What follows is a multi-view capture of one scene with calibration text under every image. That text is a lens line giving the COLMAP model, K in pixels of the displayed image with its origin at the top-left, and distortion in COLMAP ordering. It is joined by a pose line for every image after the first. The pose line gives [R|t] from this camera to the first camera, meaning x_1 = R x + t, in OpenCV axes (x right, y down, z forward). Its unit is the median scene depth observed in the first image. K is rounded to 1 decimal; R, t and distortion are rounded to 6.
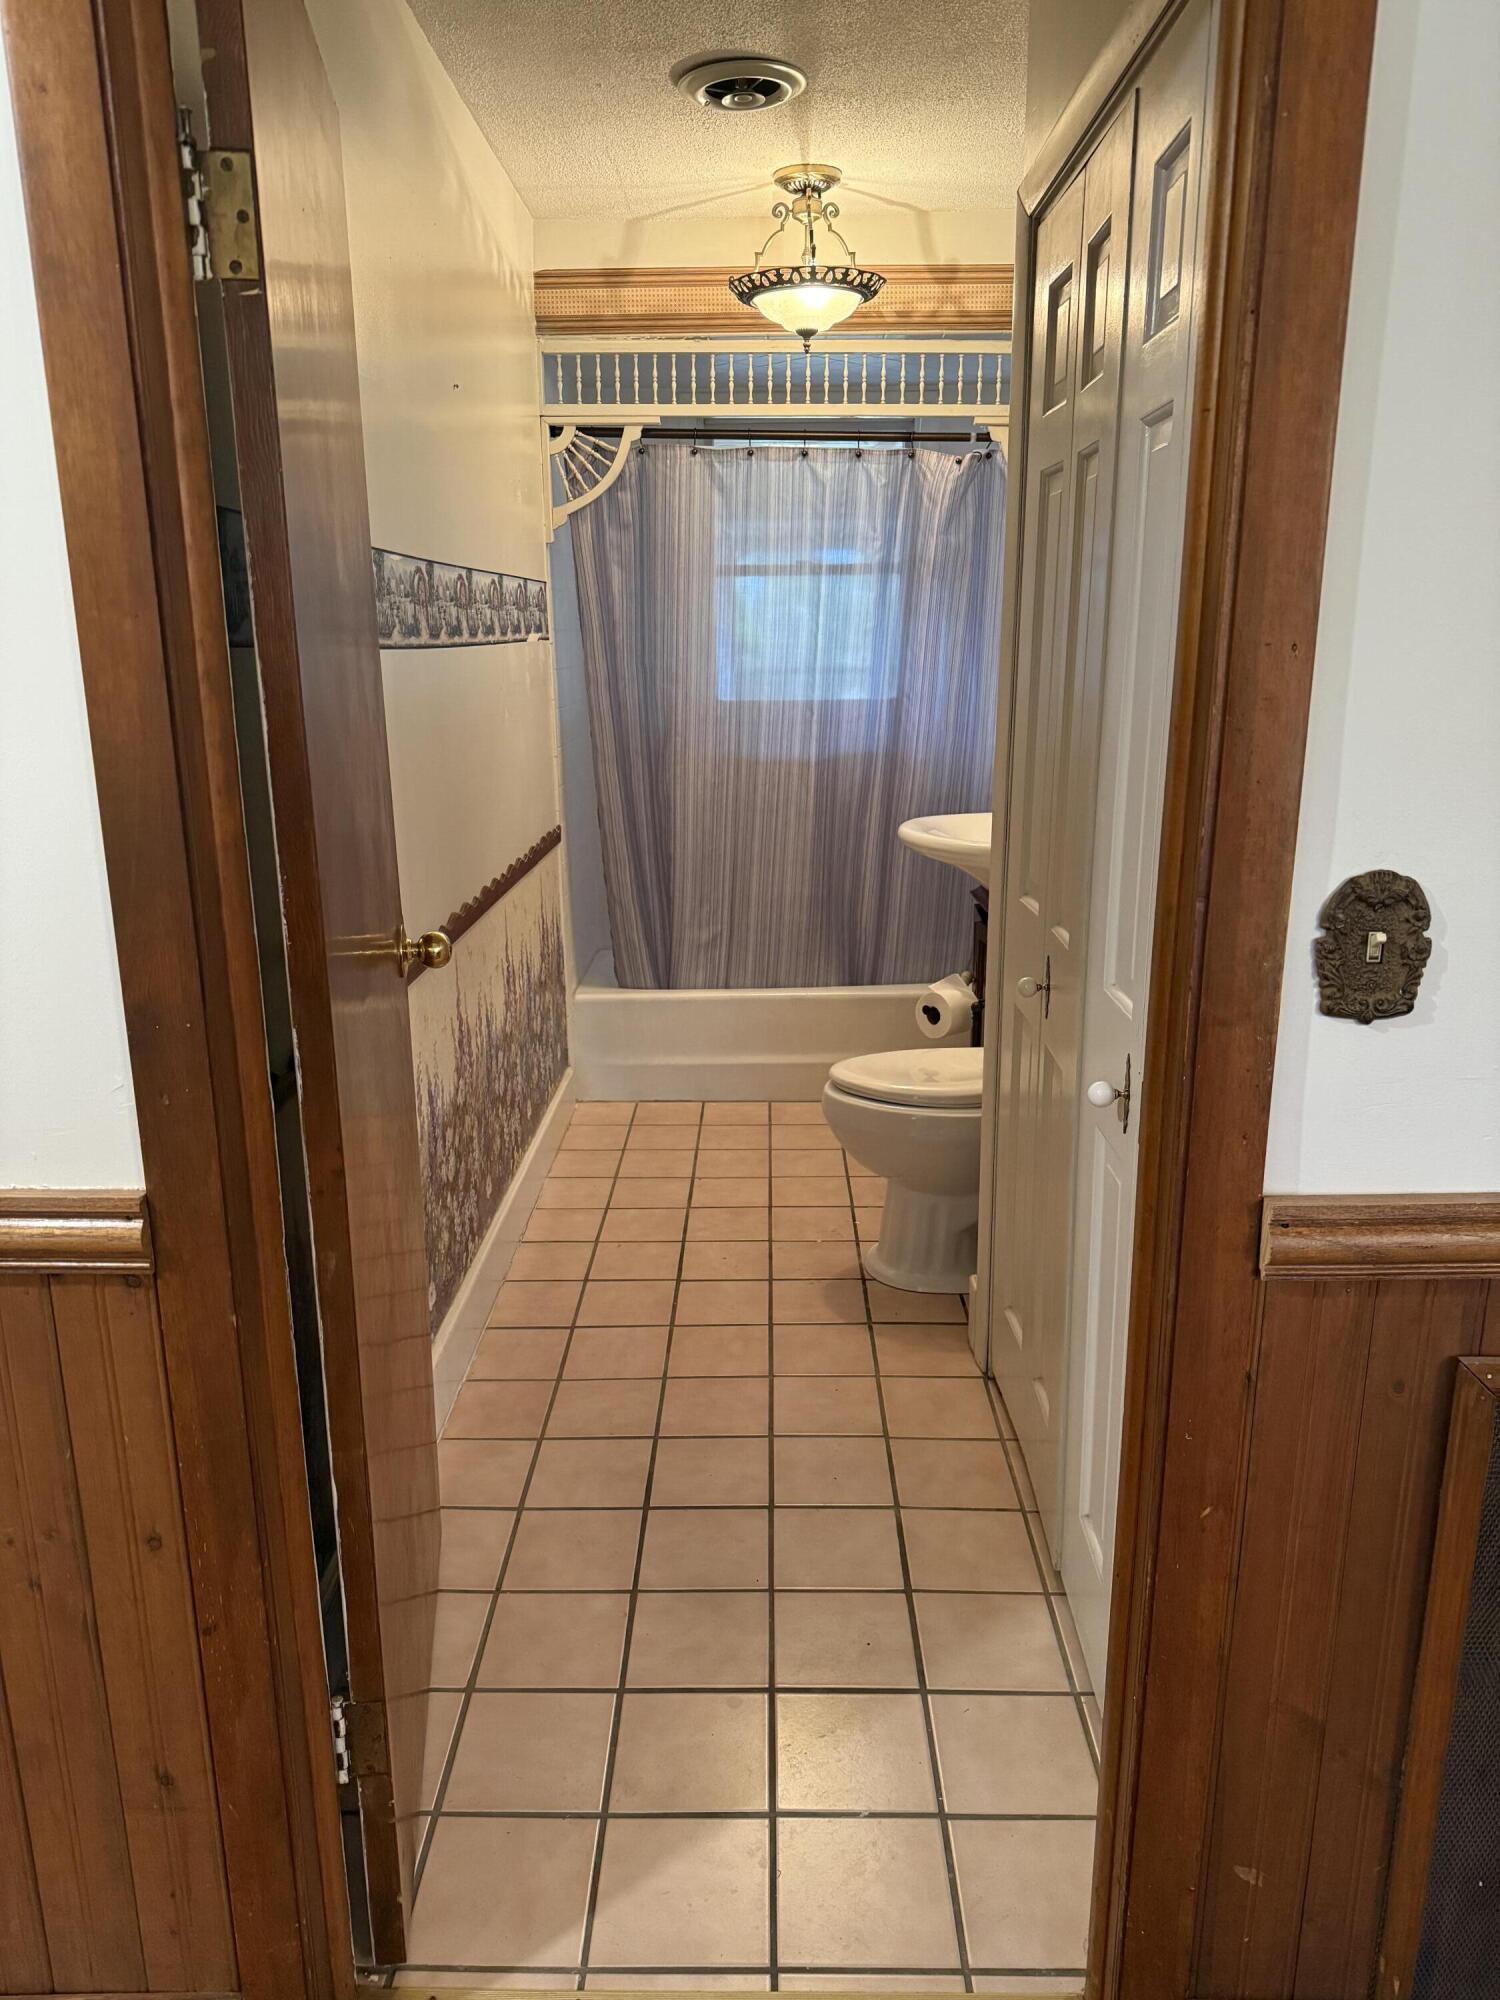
lens RADIAL K [[1393.9, 0, 745.7], [0, 1393.9, 1001.3], [0, 0, 1]] dist [0.043001, -0.043997]
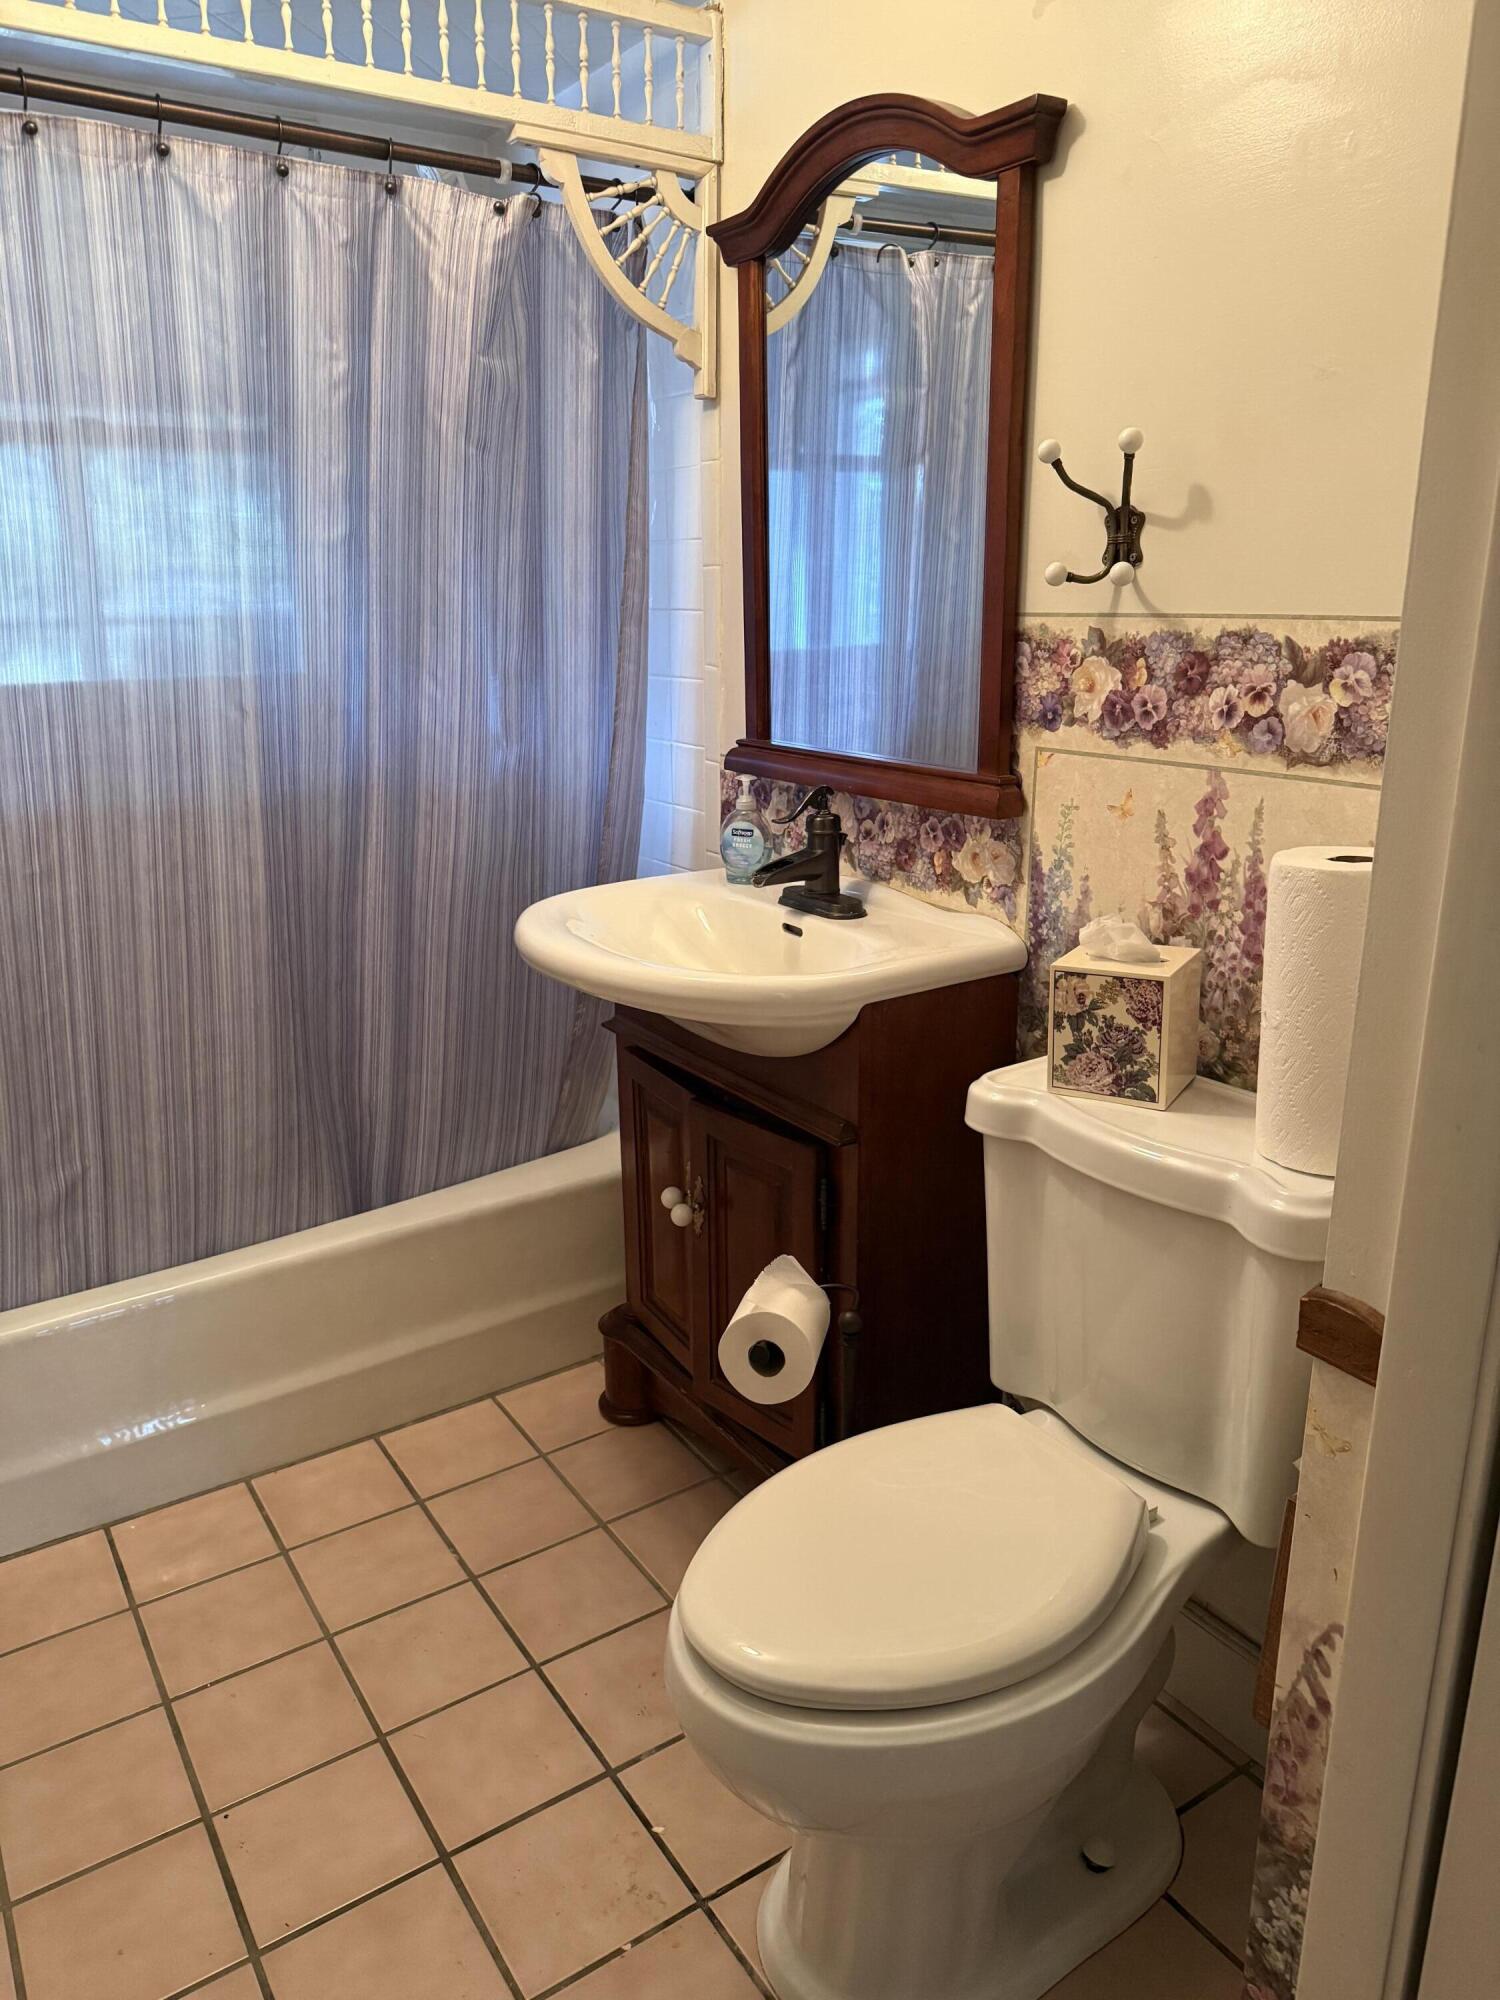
lens RADIAL K [[1393.9, 0, 752.3], [0, 1393.9, 1002.7], [0, 0, 1]] dist [0.043001, -0.043997]
pose [[0.825770, -0.156199, 0.541946, -0.090941], [0.150652, 0.987059, 0.054937, -0.113113], [-0.543514, 0.036280, 0.838616, 0.521569]]
